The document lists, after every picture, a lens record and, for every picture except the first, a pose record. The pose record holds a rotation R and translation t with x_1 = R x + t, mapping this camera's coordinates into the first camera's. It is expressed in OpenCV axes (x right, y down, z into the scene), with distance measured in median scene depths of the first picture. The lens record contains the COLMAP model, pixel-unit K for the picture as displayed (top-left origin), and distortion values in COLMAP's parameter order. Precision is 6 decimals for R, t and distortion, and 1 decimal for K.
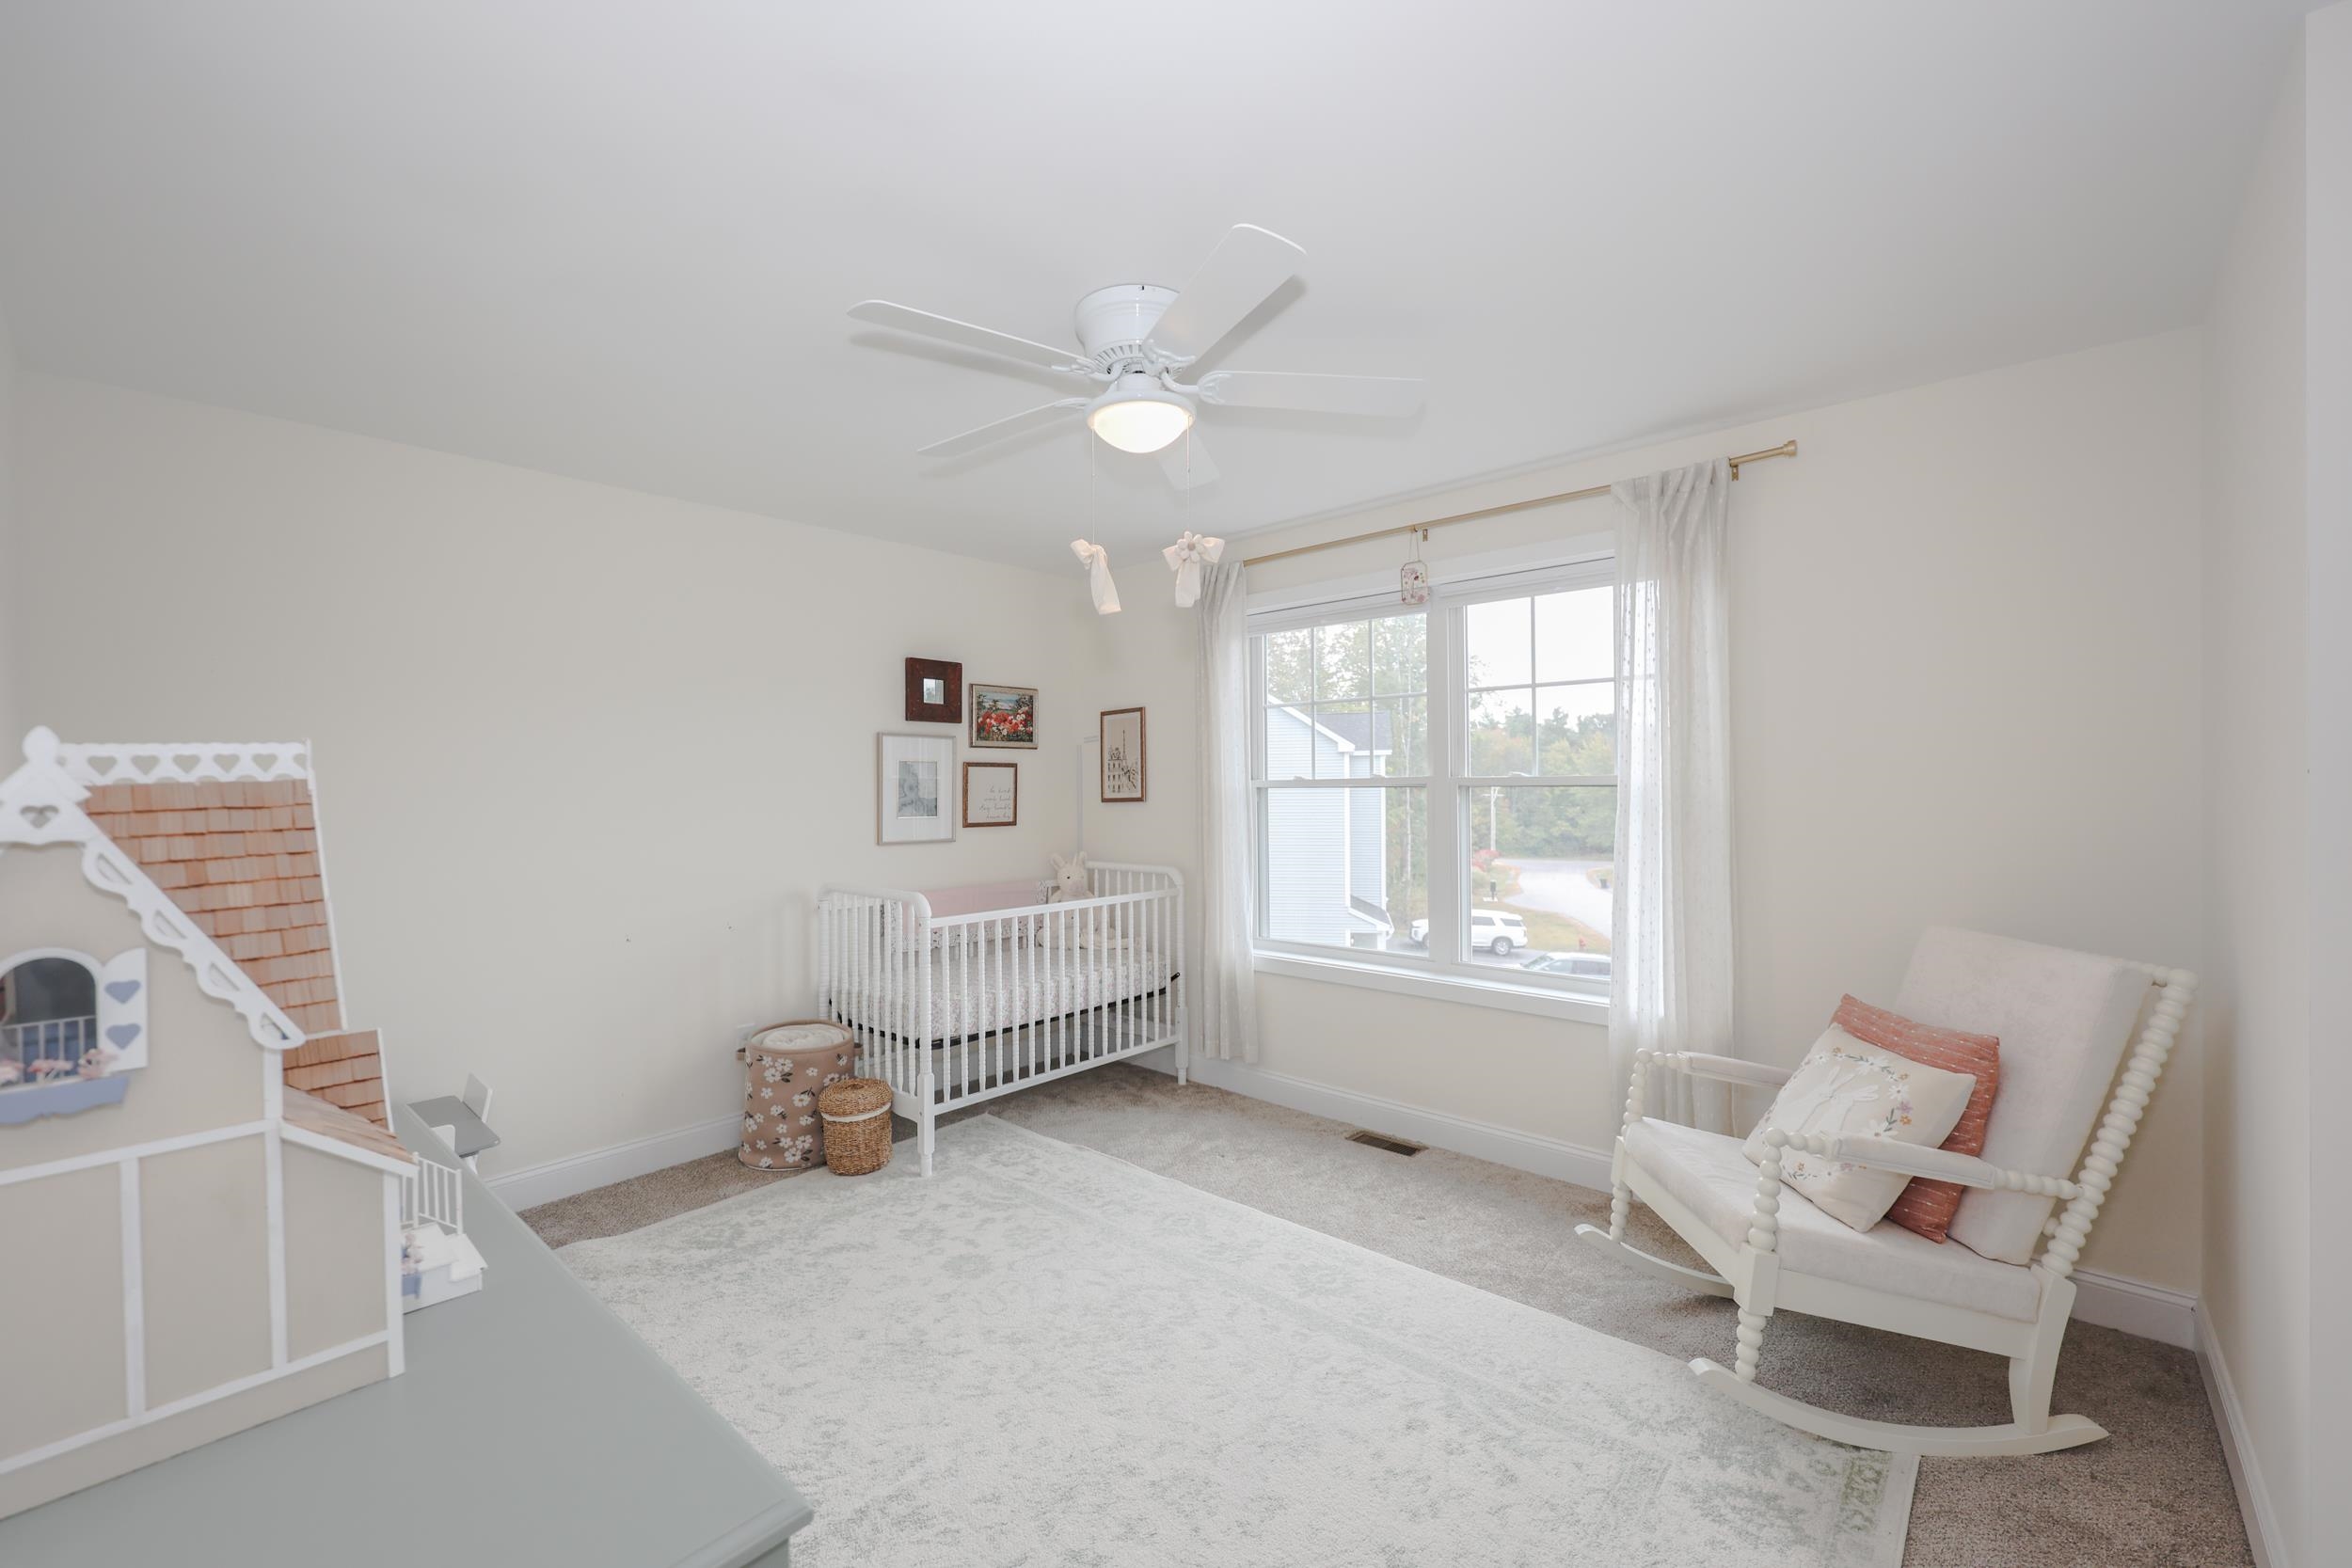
lens RADIAL K [[962.5, 0, 1175.4], [0, 962.5, 782.2], [0, 0, 1]] dist [0.005473, -0.002383]
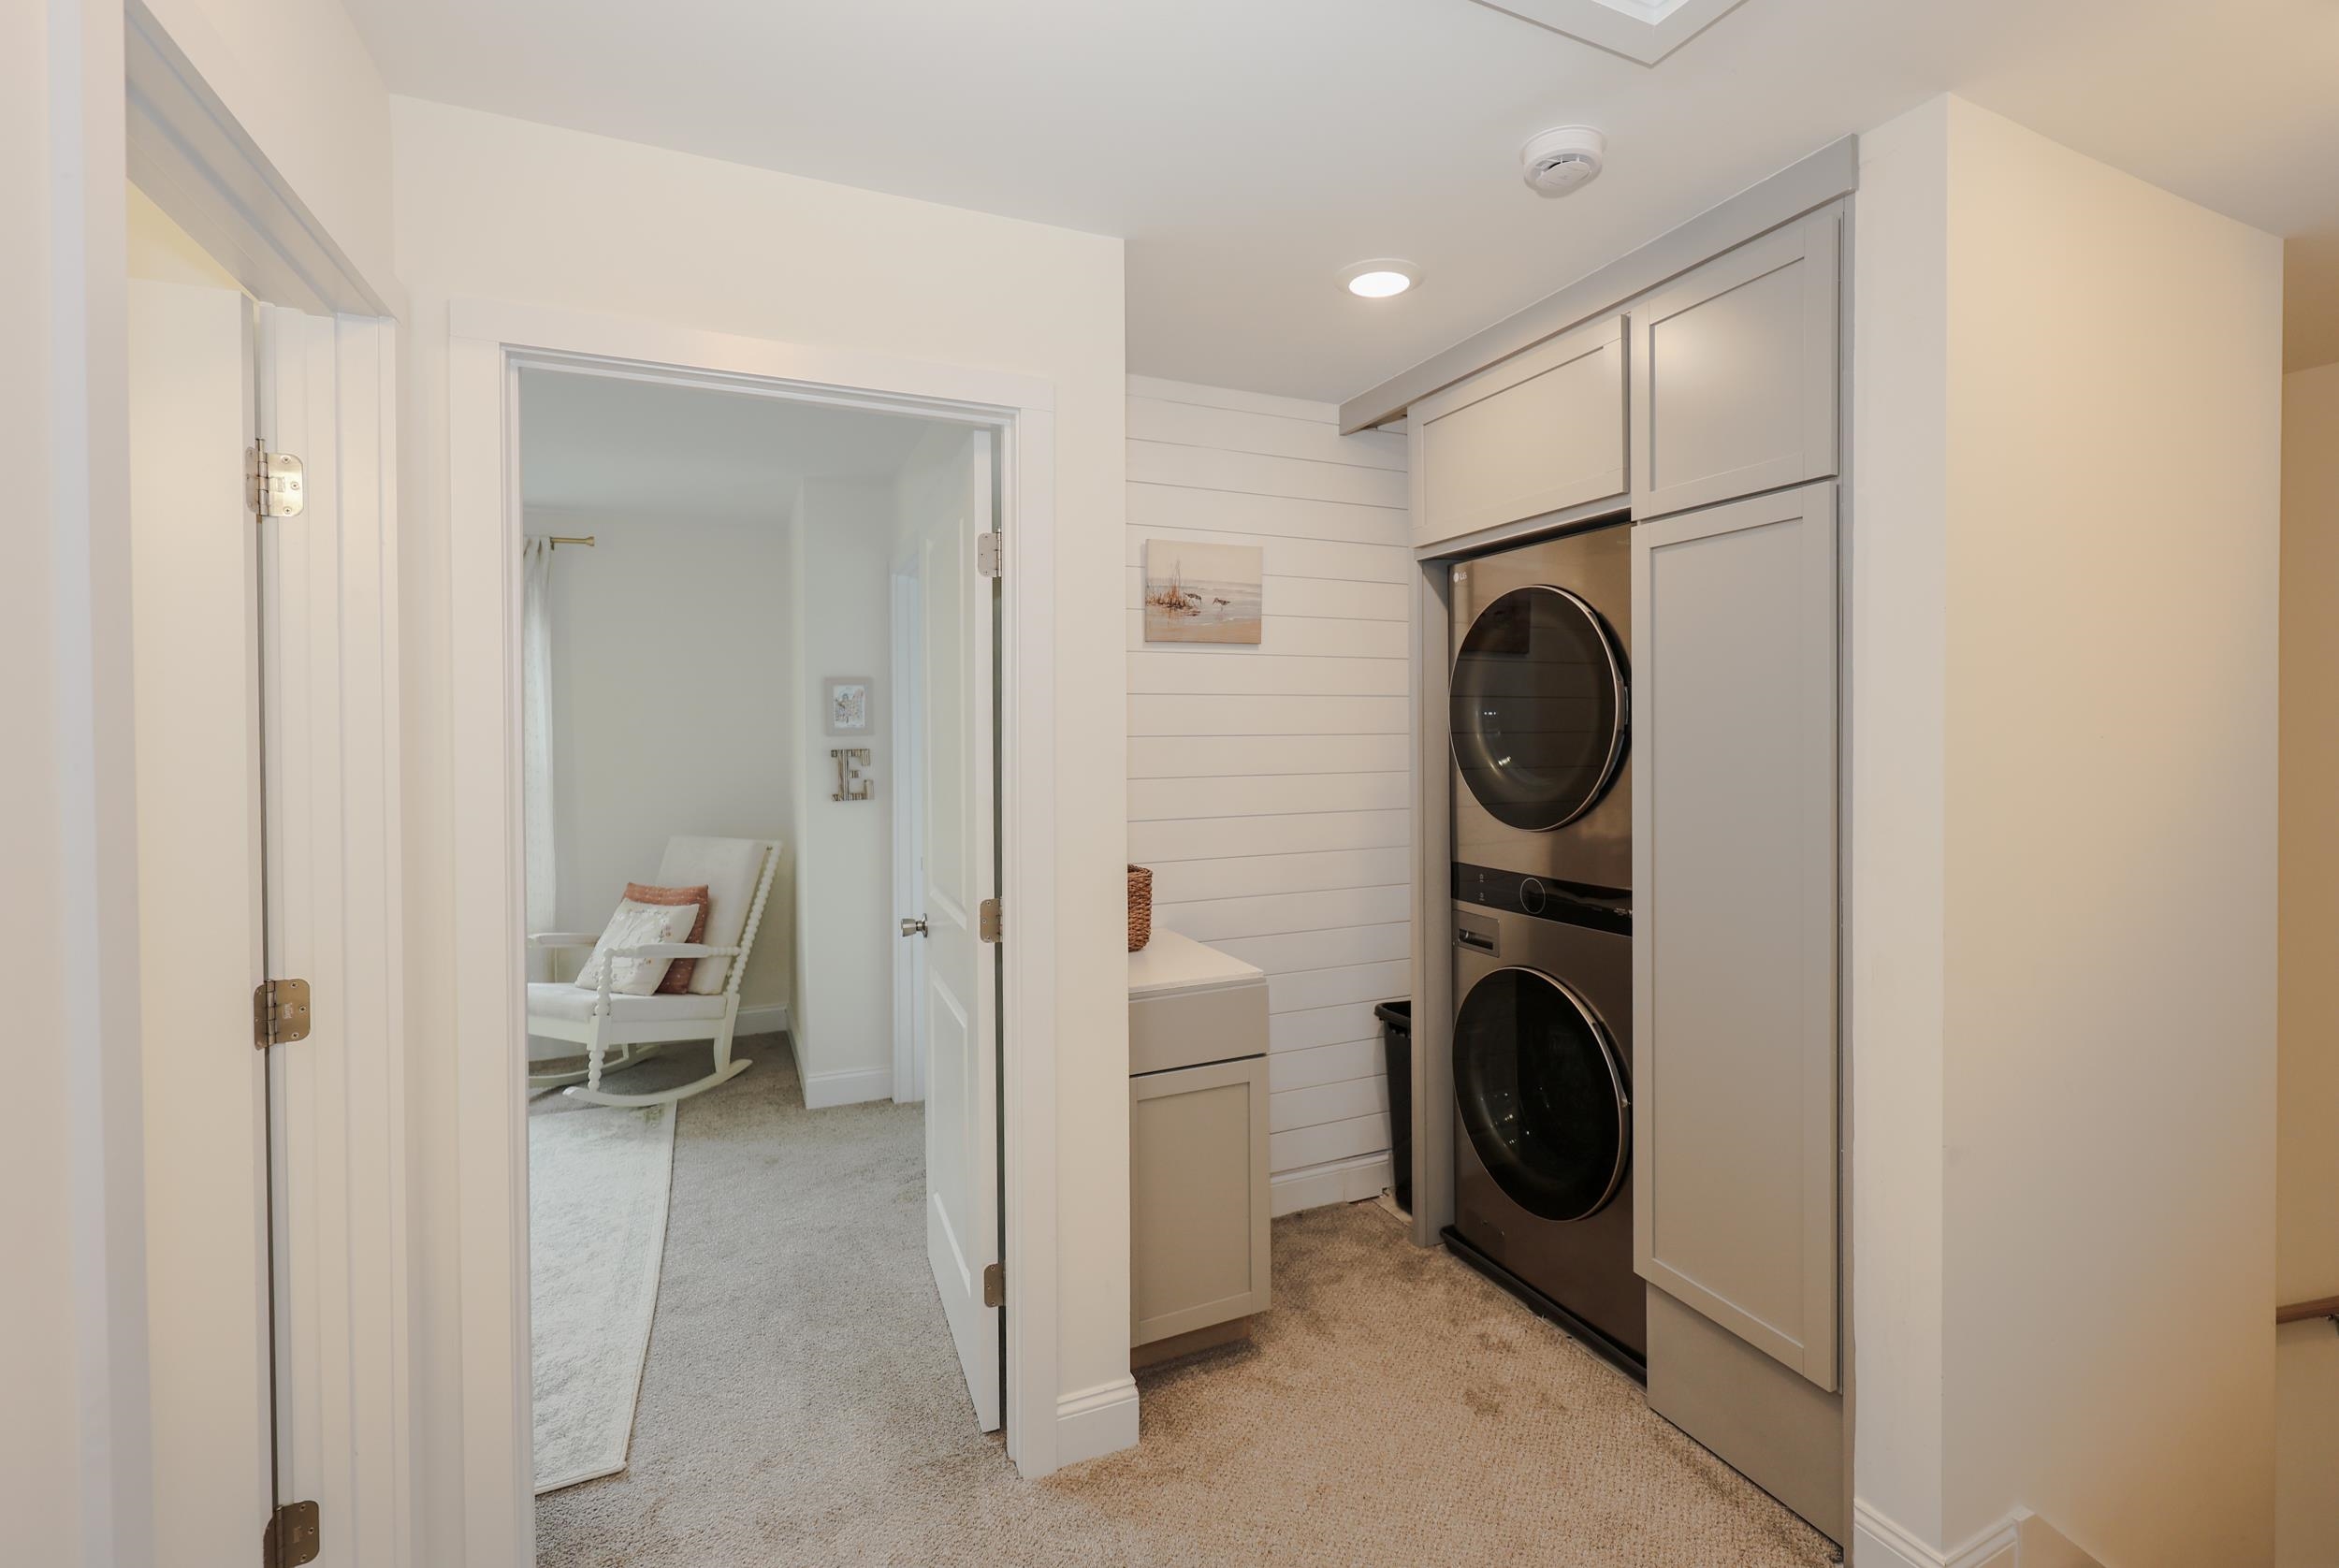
lens RADIAL K [[957.3, 0, 1160.3], [0, 957.3, 768.3], [0, 0, 1]] dist [0.005473, -0.002383]
pose [[0.390749, -0.017785, 0.920326, -0.427281], [-0.003024, 0.999783, 0.020604, -0.012872], [-0.920492, -0.010834, 0.390610, -0.448447]]
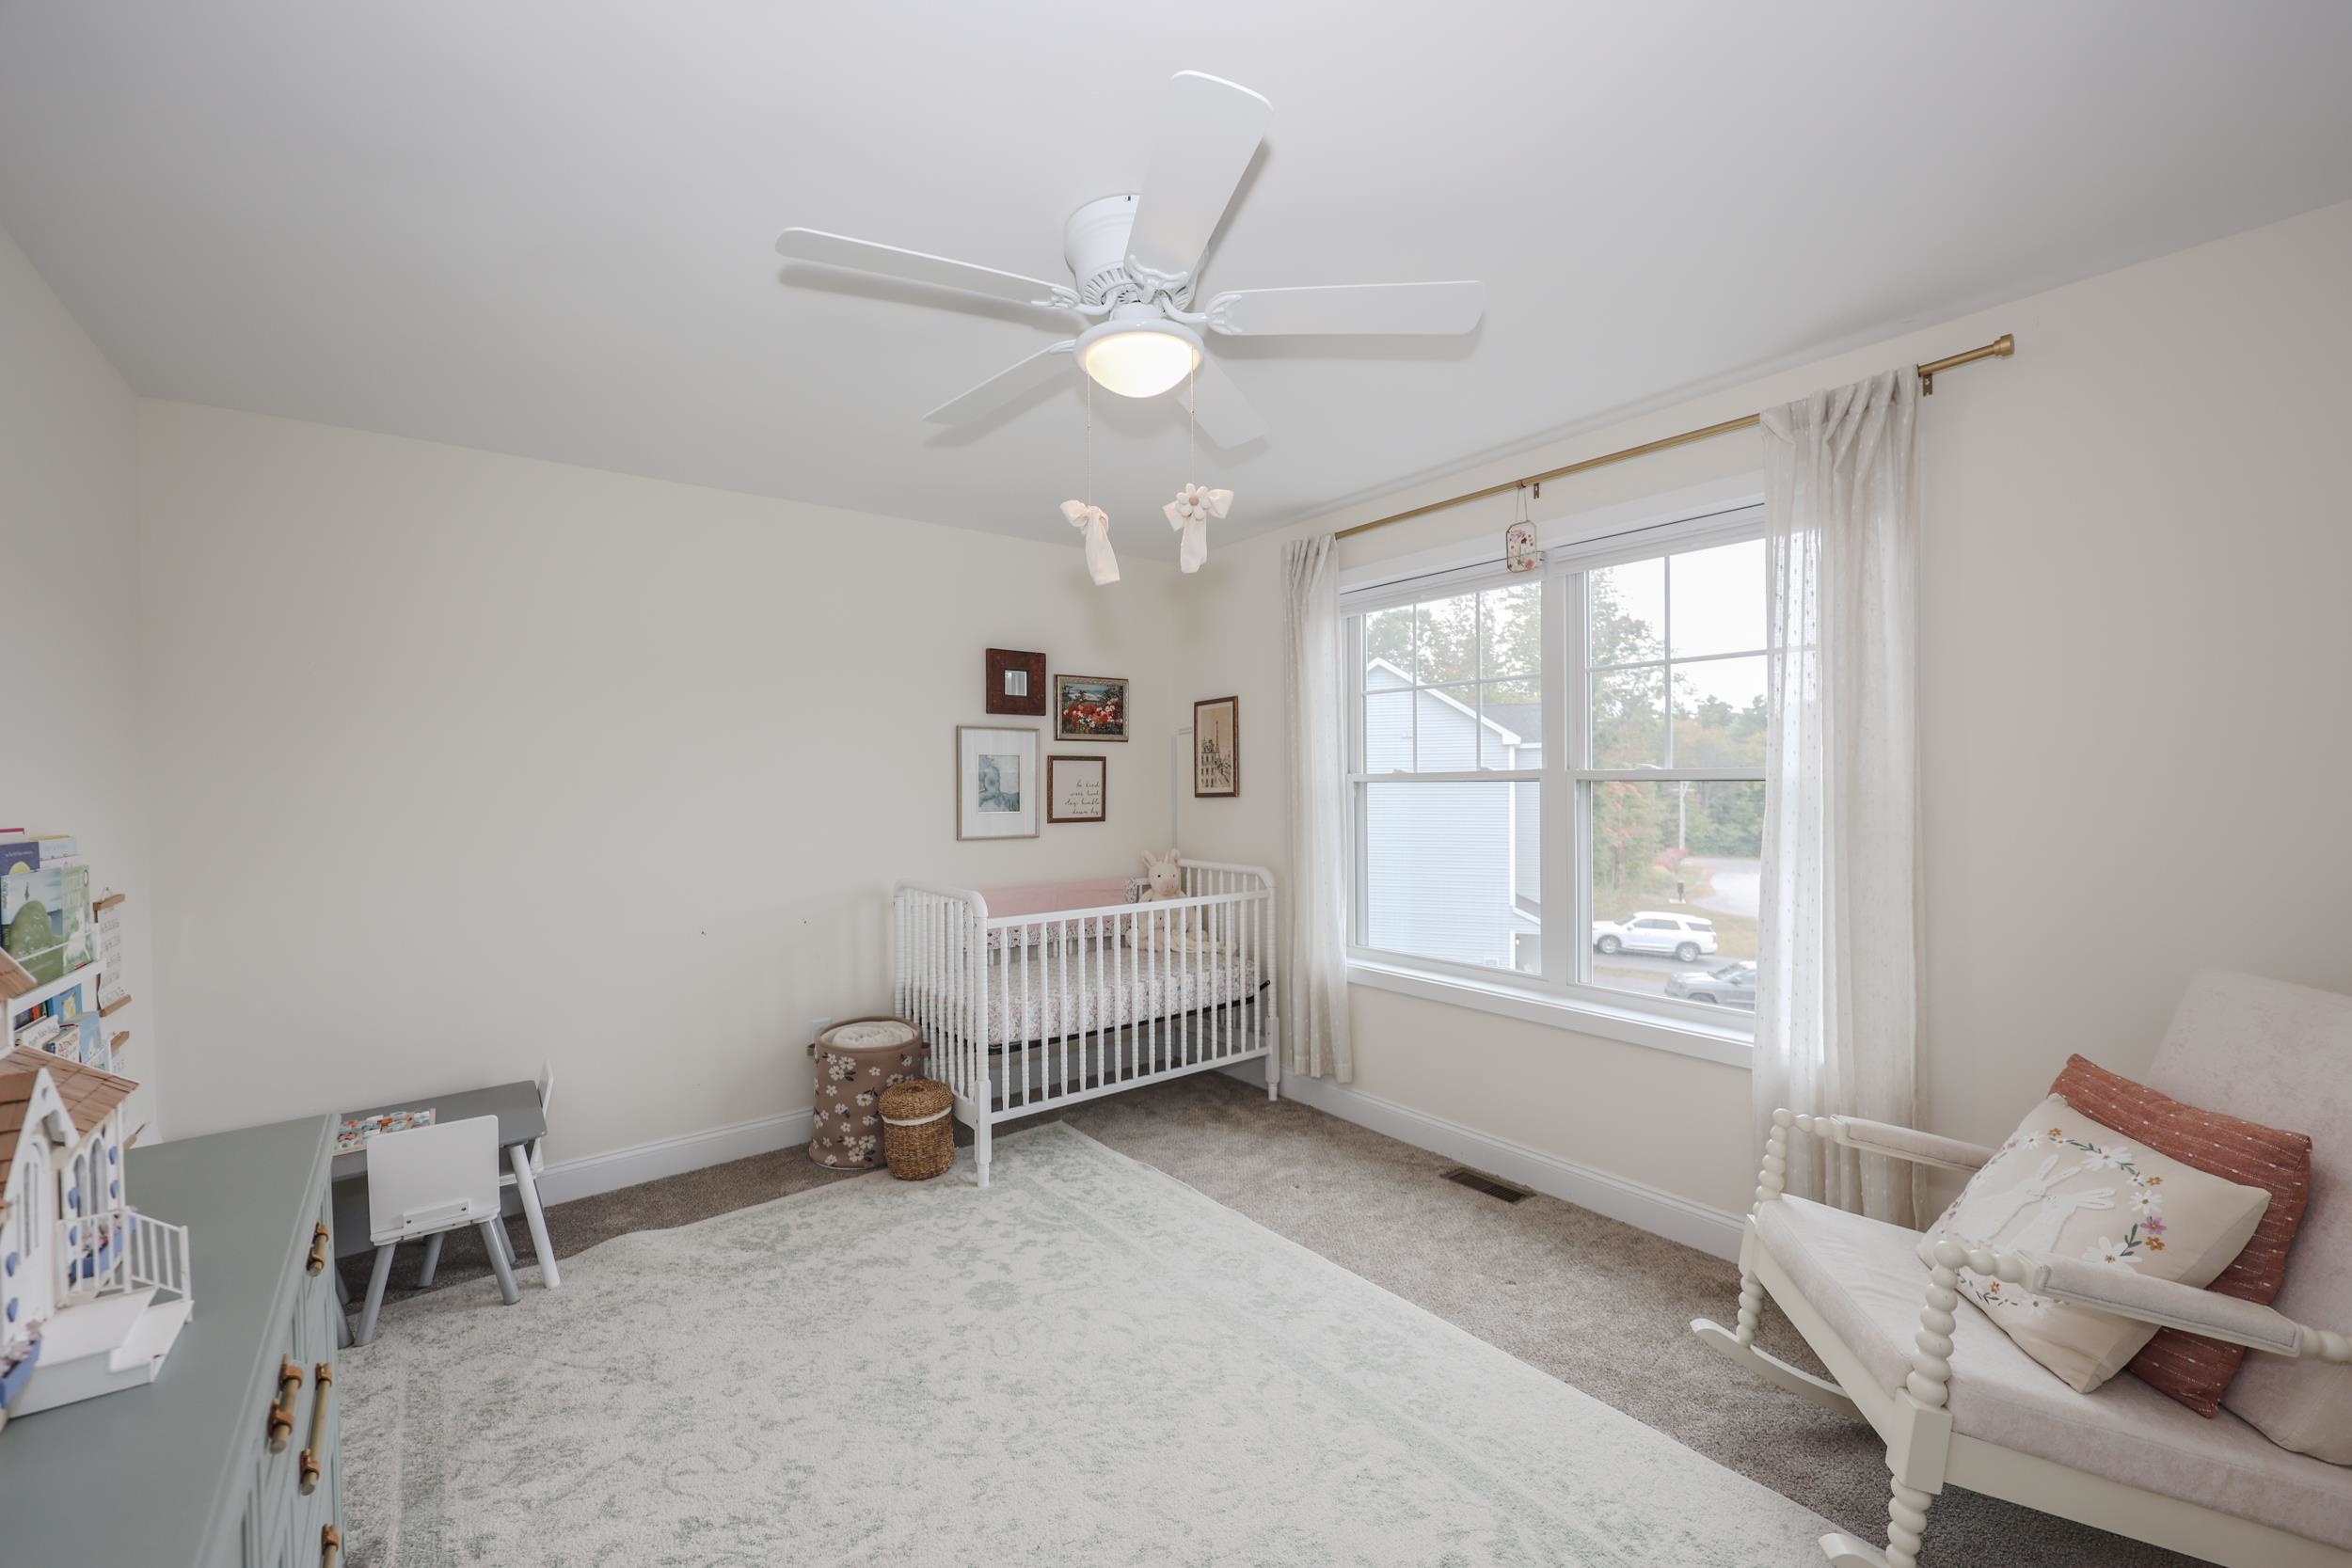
lens RADIAL K [[950.1, 0, 1175.6], [0, 950.1, 788.9], [0, 0, 1]] dist [0.005055, -0.000528]
pose [[0.985229, 0.001641, -0.171236, 0.111032], [0.000715, 0.999906, 0.013697, -0.000688], [0.171242, -0.013617, 0.985135, 0.123800]]
